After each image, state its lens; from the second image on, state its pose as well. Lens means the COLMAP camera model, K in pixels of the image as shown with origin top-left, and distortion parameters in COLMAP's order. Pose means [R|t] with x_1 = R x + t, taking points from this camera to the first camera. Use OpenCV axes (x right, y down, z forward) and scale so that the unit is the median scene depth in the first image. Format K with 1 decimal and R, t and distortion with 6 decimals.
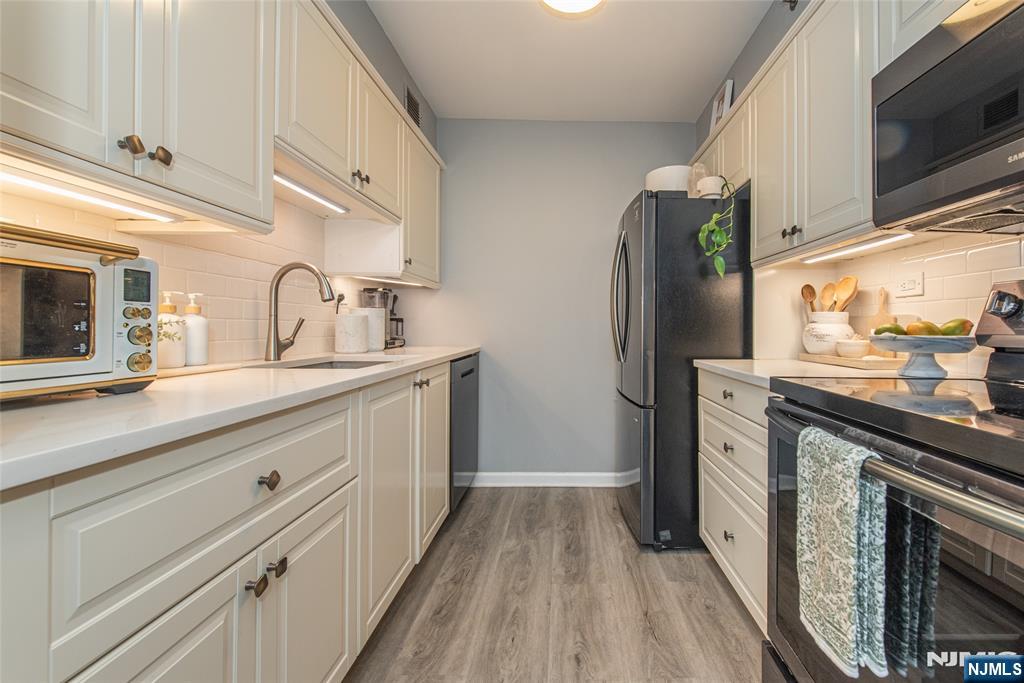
lens RADIAL K [[400.8, 0, 565.5], [0, 400.8, 326.0], [0, 0, 1]] dist [0.005412, -0.003071]
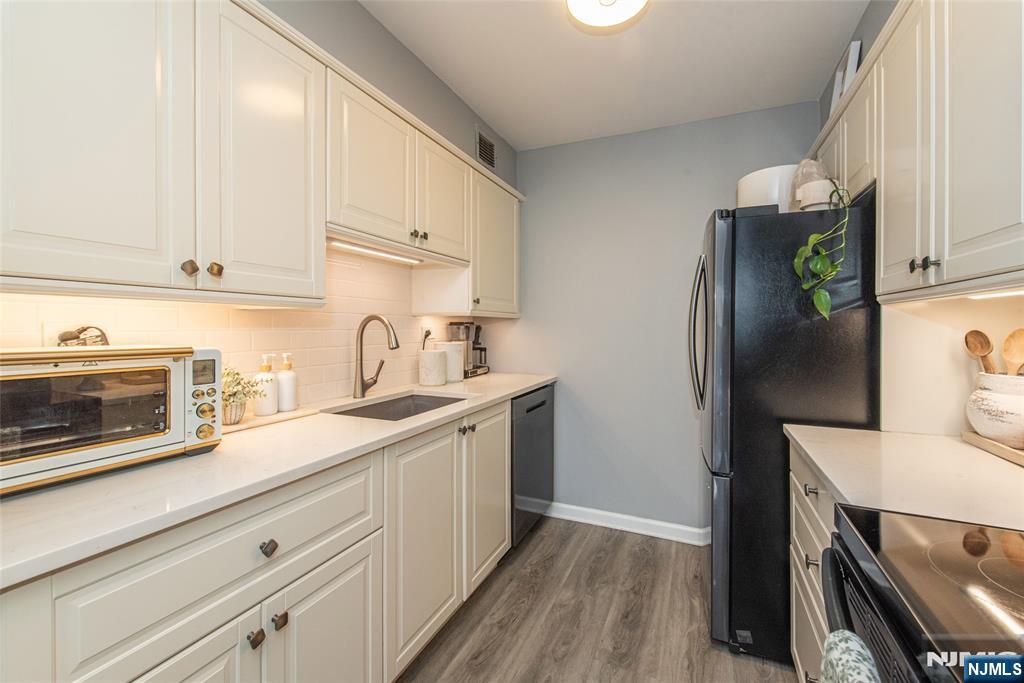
lens RADIAL K [[400.8, 0, 535.0], [0, 400.8, 328.6], [0, 0, 1]] dist [0.005412, -0.003071]
pose [[0.921212, -0.000146, -0.389060, 0.192325], [0.003134, 0.999970, 0.007046, -0.114610], [0.389047, -0.007710, 0.921185, 0.106650]]
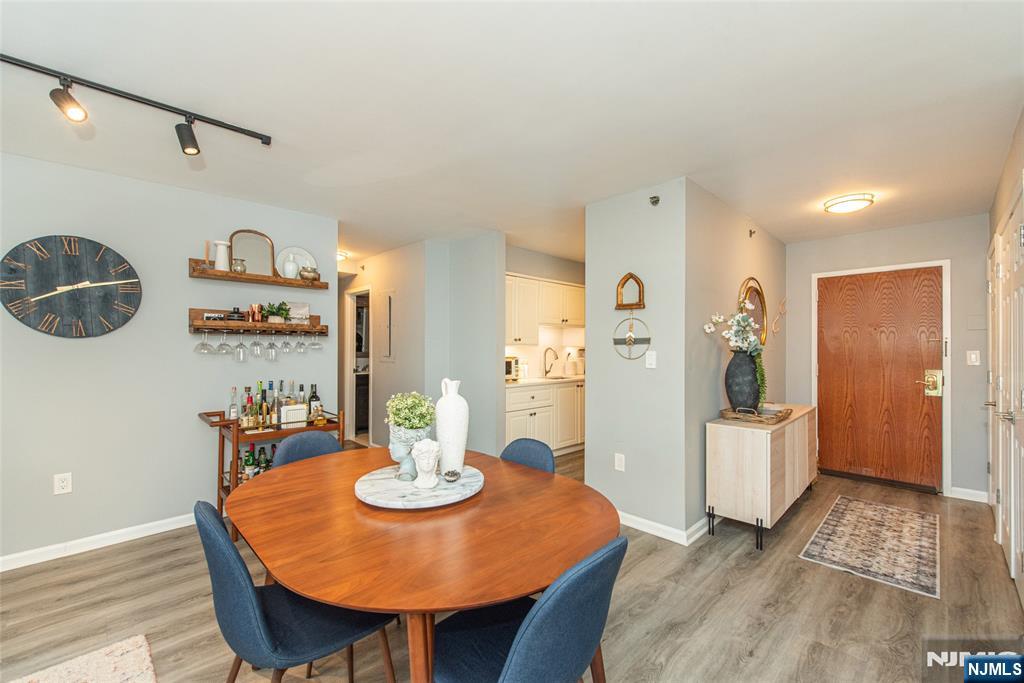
lens RADIAL K [[414.5, 0, 516.4], [0, 414.5, 344.9], [0, 0, 1]] dist [-0.001009, -0.001237]
pose [[0.678139, -0.012412, -0.734829, 1.546460], [0.007585, 0.999922, -0.009890, -0.135390], [0.734895, 0.001133, 0.678180, -1.420610]]
